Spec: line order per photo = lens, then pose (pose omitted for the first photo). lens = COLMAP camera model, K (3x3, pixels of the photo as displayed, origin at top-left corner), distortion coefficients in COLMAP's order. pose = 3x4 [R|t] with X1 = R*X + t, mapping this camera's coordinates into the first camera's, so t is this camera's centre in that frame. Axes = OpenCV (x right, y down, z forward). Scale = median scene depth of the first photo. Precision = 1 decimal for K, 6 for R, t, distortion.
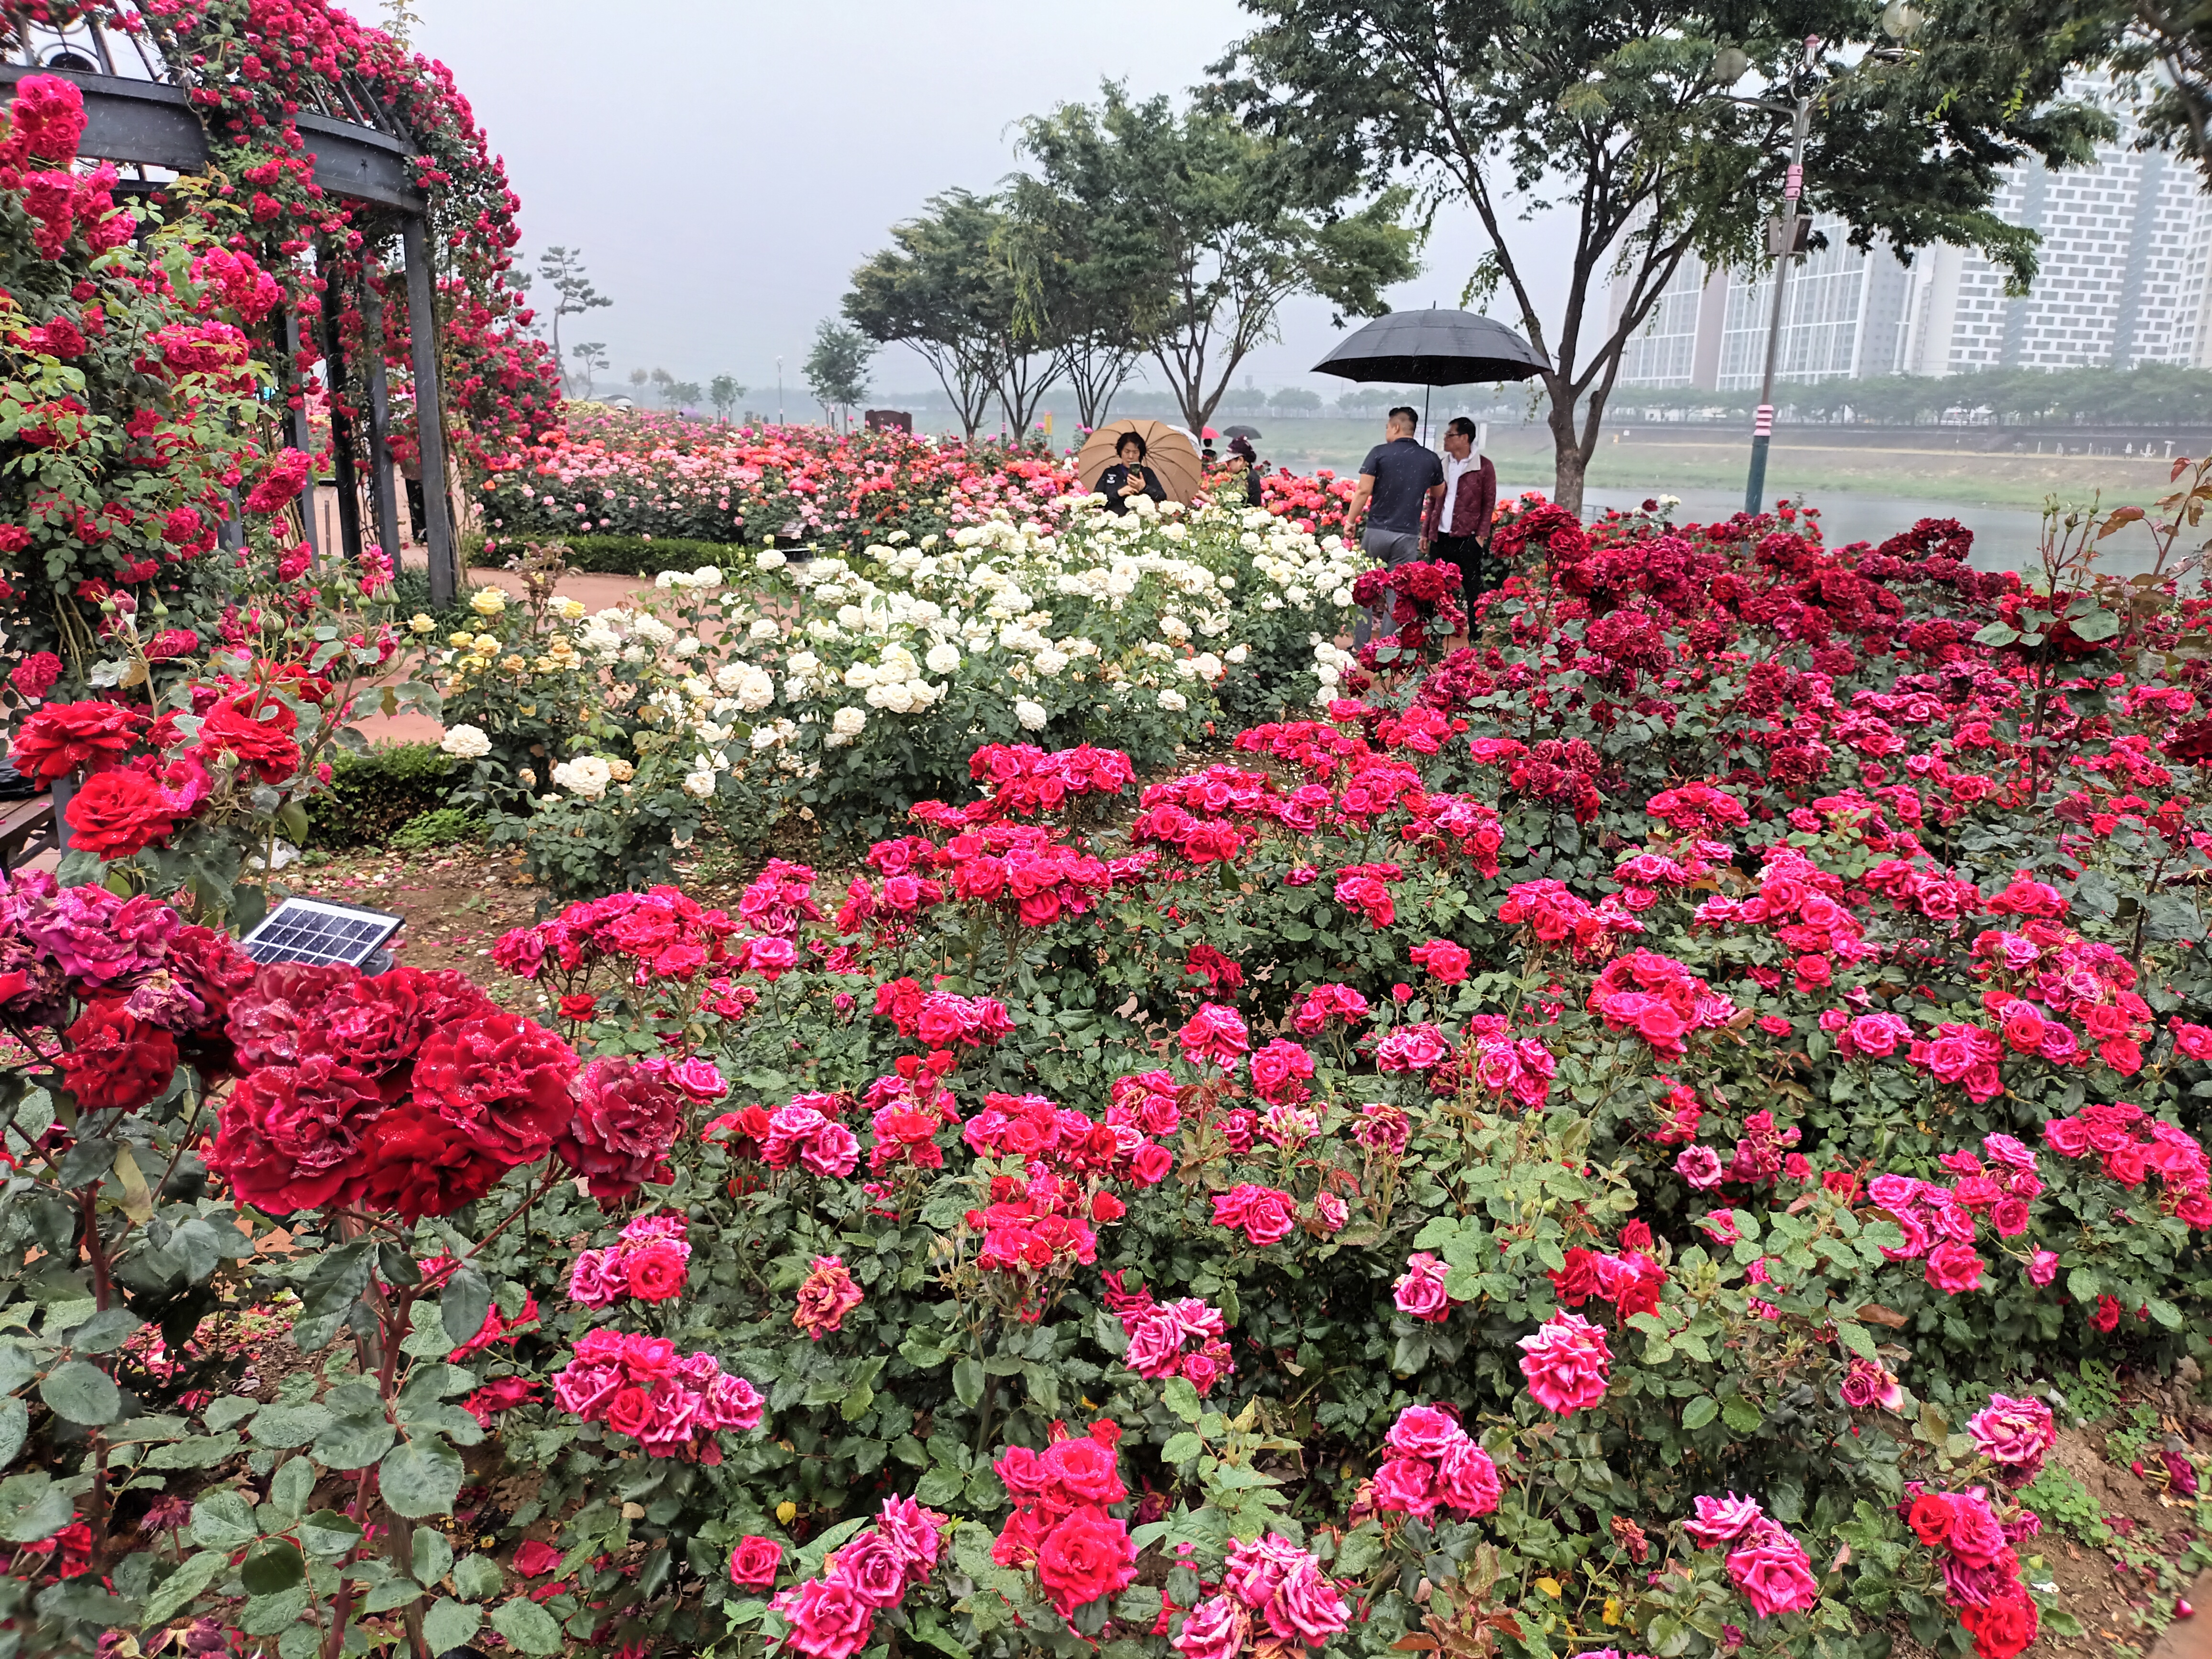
lens RADIAL K [[1605.8, 0, 1106.0], [0, 1605.8, 829.5], [0, 0, 1]] dist [0.088864, -0.094297]
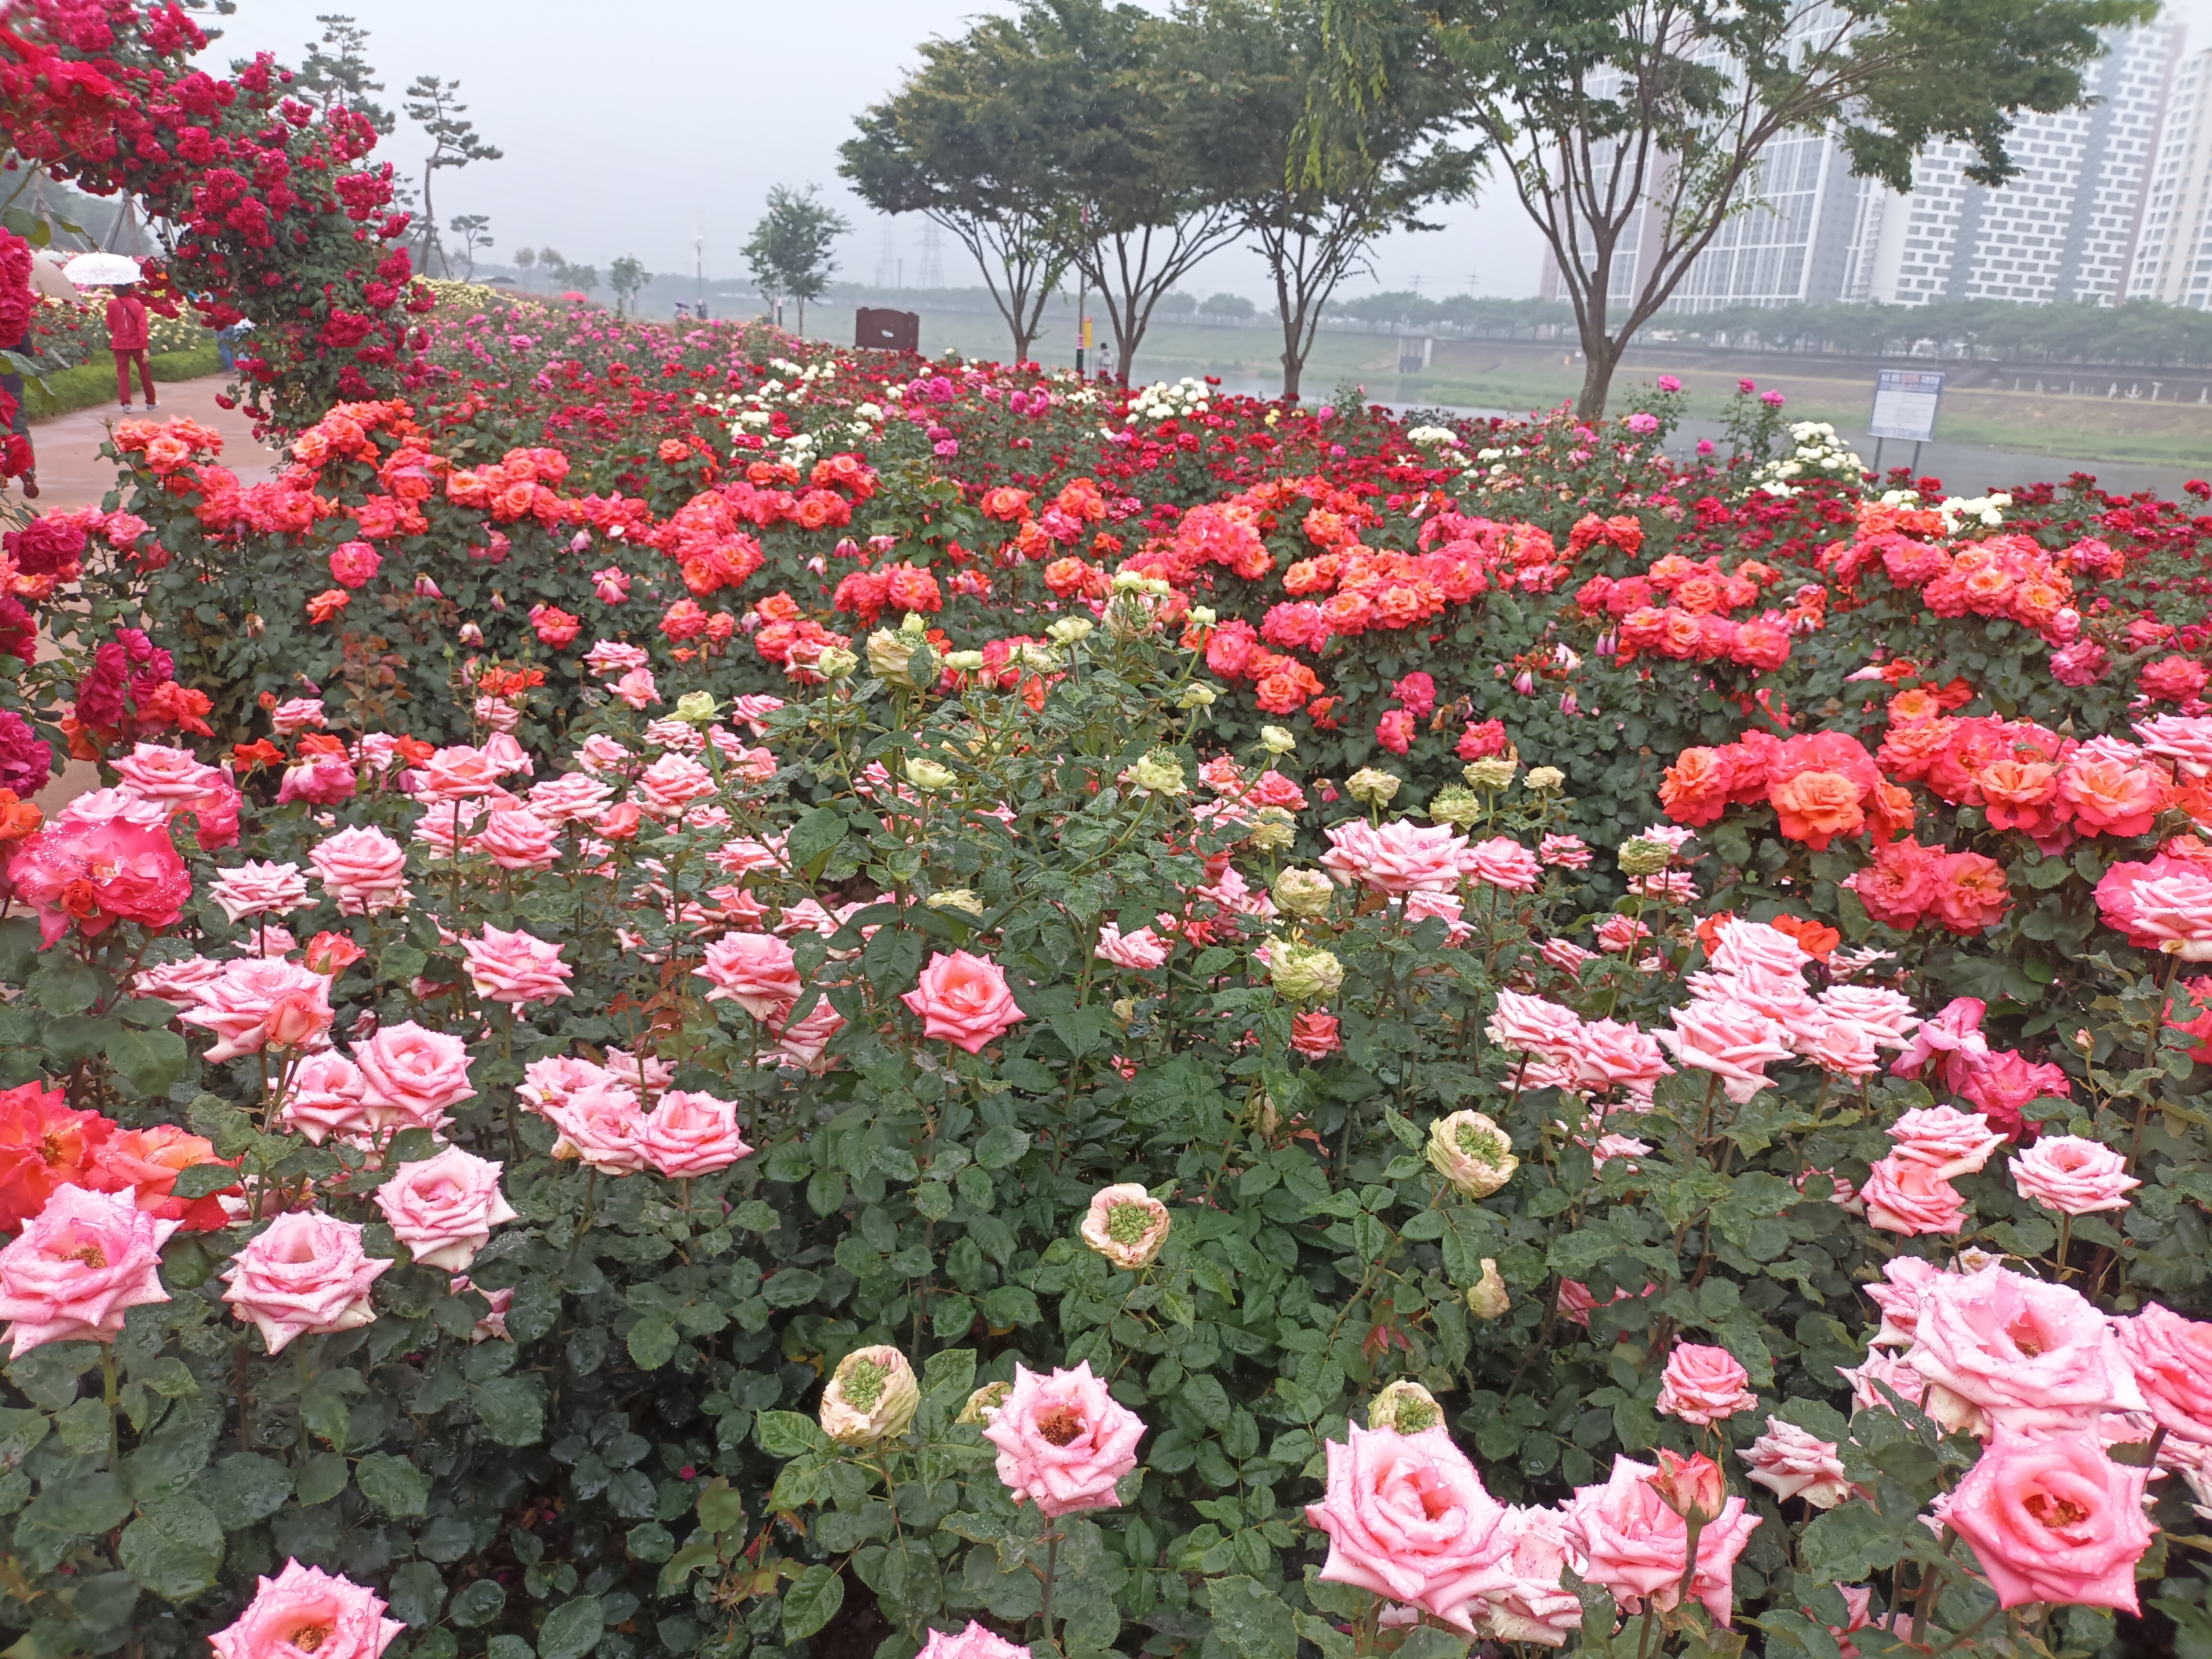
lens RADIAL K [[1637.0, 0, 1106.0], [0, 1637.0, 829.5], [0, 0, 1]] dist [0.033226, -0.033955]
pose [[0.998073, 0.012758, 0.060719, -0.064289], [-0.015923, 0.998524, 0.051929, -0.052860], [-0.059967, -0.052796, 0.996803, 0.197850]]
